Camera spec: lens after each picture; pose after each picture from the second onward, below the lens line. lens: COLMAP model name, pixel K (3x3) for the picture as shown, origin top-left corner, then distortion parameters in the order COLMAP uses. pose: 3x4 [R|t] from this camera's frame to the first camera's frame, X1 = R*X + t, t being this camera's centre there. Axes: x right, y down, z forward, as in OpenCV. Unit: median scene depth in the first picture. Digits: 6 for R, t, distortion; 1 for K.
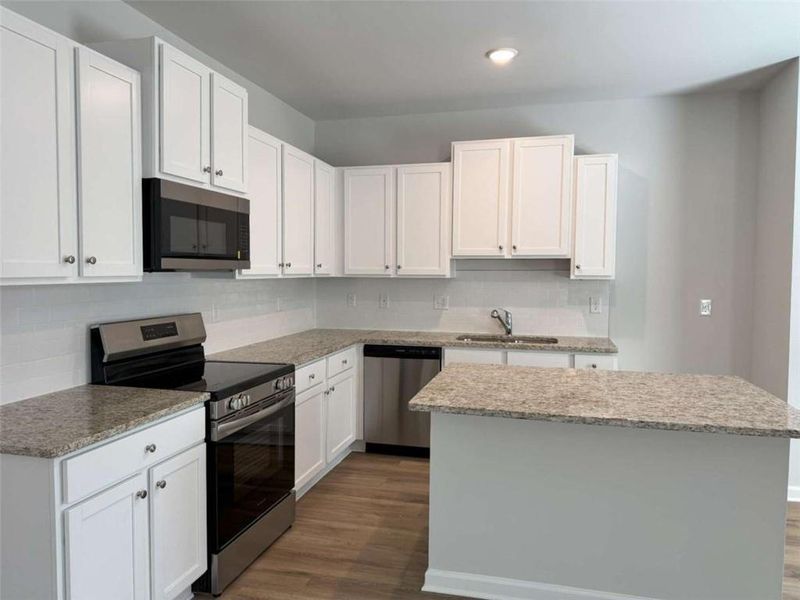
lens RADIAL K [[569.0, 0, 400.0], [0, 569.0, 300.0], [0, 0, 1]] dist [0.097751, -0.137466]
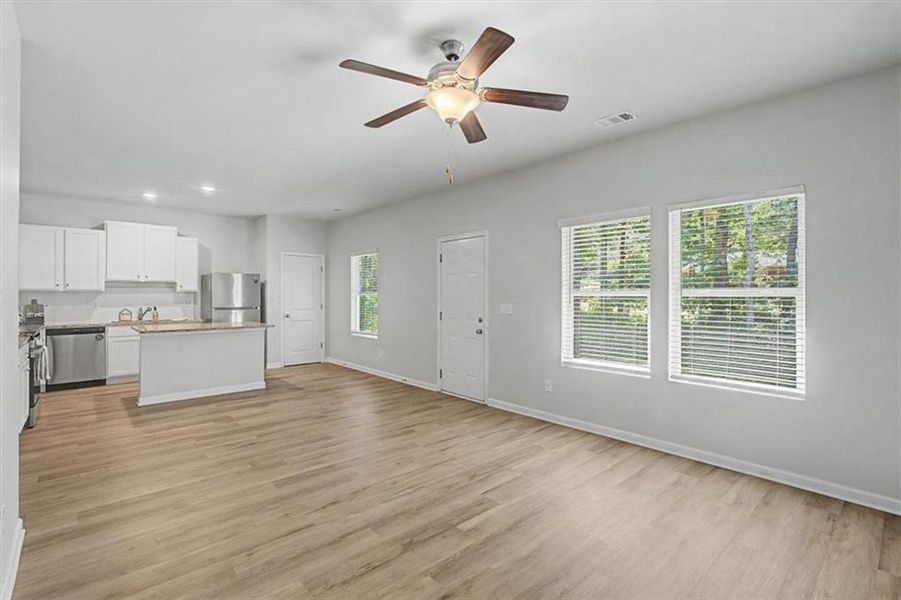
lens RADIAL K [[412.0, 0, 454.6], [0, 412.0, 293.6], [0, 0, 1]] dist [-0.000194, -0.000256]
pose [[0.544519, -0.000610, 0.838749, -0.581750], [0.048941, 0.998319, -0.031047, 0.093721], [-0.837320, 0.057955, 0.543633, -0.969805]]
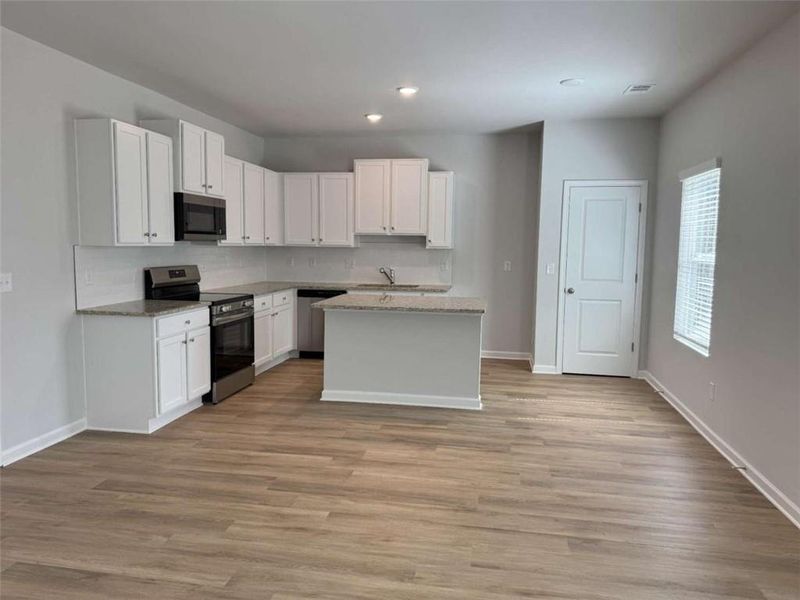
lens RADIAL K [[567.1, 0, 404.8], [0, 567.1, 297.4], [0, 0, 1]] dist [0.089604, -0.122084]
pose [[0.995956, -0.000697, 0.089837, 0.118918], [-0.003065, 0.999124, 0.041735, 0.045288], [-0.089787, -0.041841, 0.995082, -0.767377]]
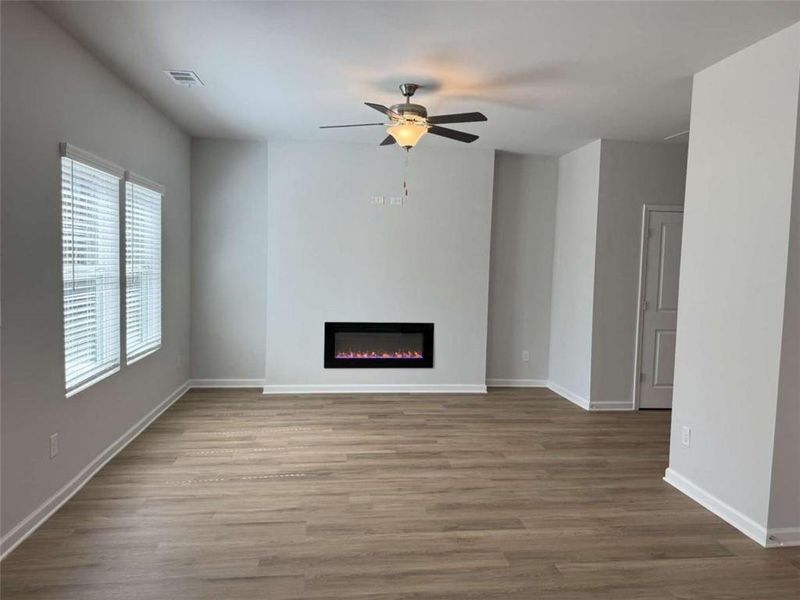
lens RADIAL K [[567.1, 0, 404.8], [0, 567.1, 297.4], [0, 0, 1]] dist [0.089604, -0.122084]
pose [[-0.927533, -0.007778, -0.373661, 0.484781], [-0.053863, 0.992128, 0.113050, -0.038253], [0.369840, 0.124984, -0.920650, 0.609769]]
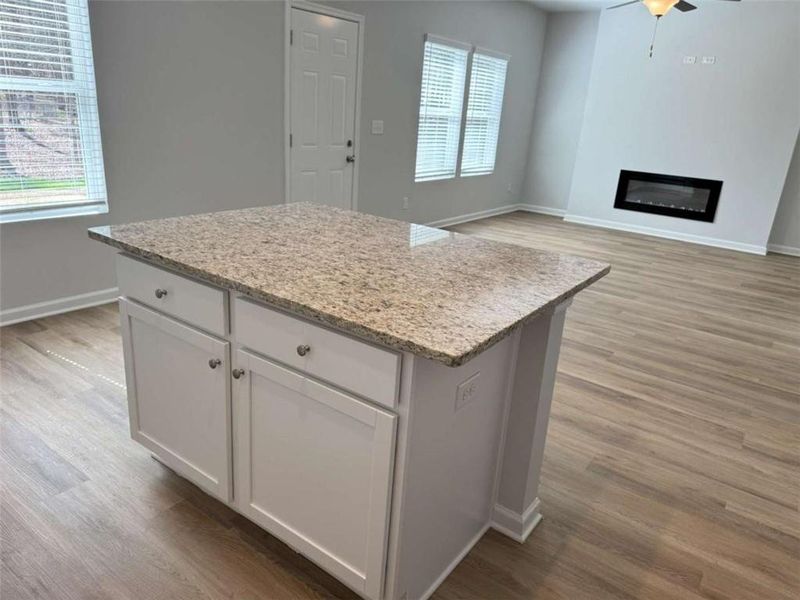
lens RADIAL K [[567.1, 0, 404.8], [0, 567.1, 297.4], [0, 0, 1]] dist [0.089604, -0.122084]
pose [[-0.931560, -0.182482, 0.314477, 0.014078], [-0.058313, 0.928718, 0.366172, -0.047327], [-0.358880, 0.322773, -0.875798, 1.286504]]
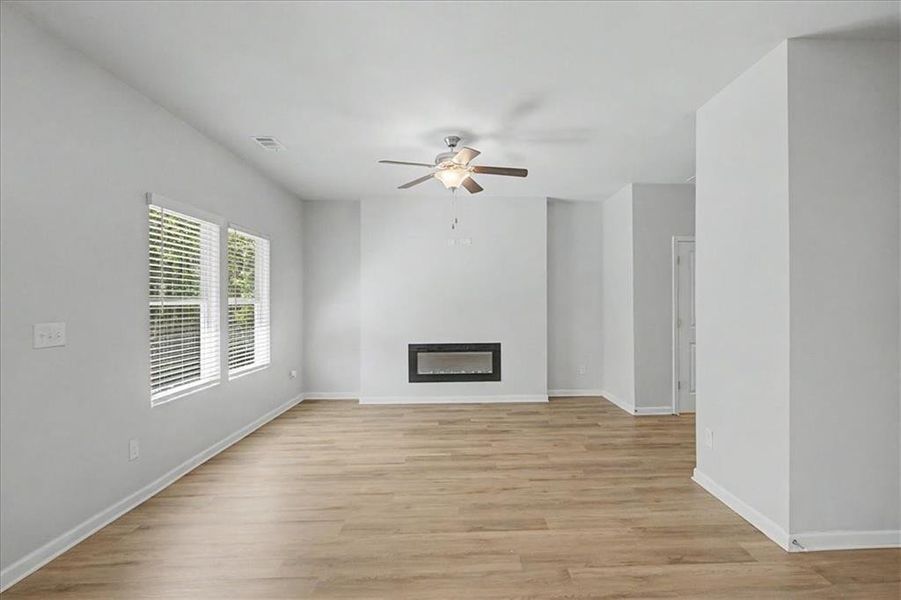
lens RADIAL K [[434.6, 0, 477.6], [0, 434.6, 299.5], [0, 0, 1]] dist [-0.005696, -0.000654]
pose [[-0.955070, -0.004689, -0.296342, 0.278129], [-0.018691, 0.998837, 0.044435, 0.011019], [0.295789, 0.047978, -0.954048, 0.514209]]
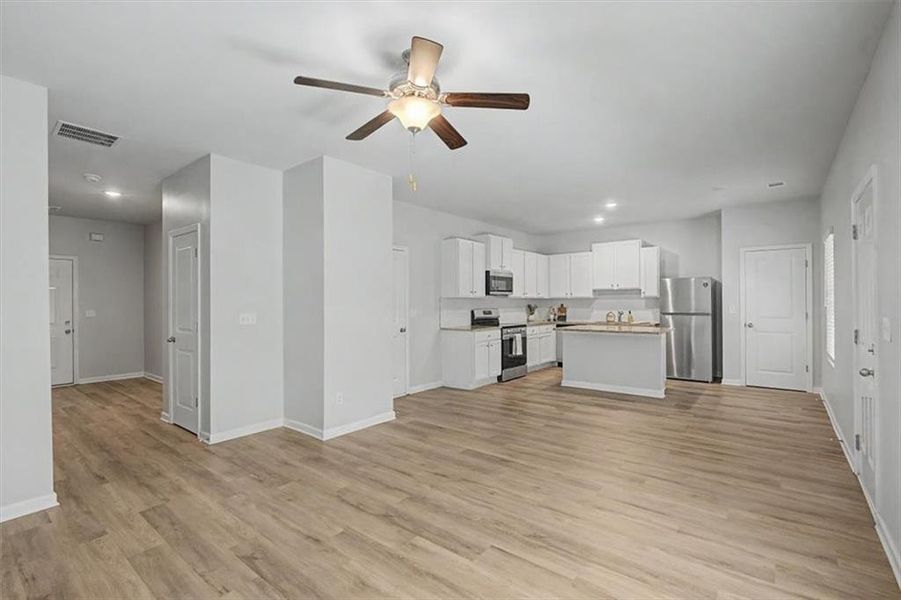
lens RADIAL K [[414.9, 0, 456.6], [0, 414.9, 304.1], [0, 0, 1]] dist [-0.003031, -0.000282]
pose [[0.919147, -0.009252, -0.393806, 0.348863], [-0.010298, 0.998818, -0.047502, 0.108634], [0.393781, 0.047717, 0.917965, -1.205042]]
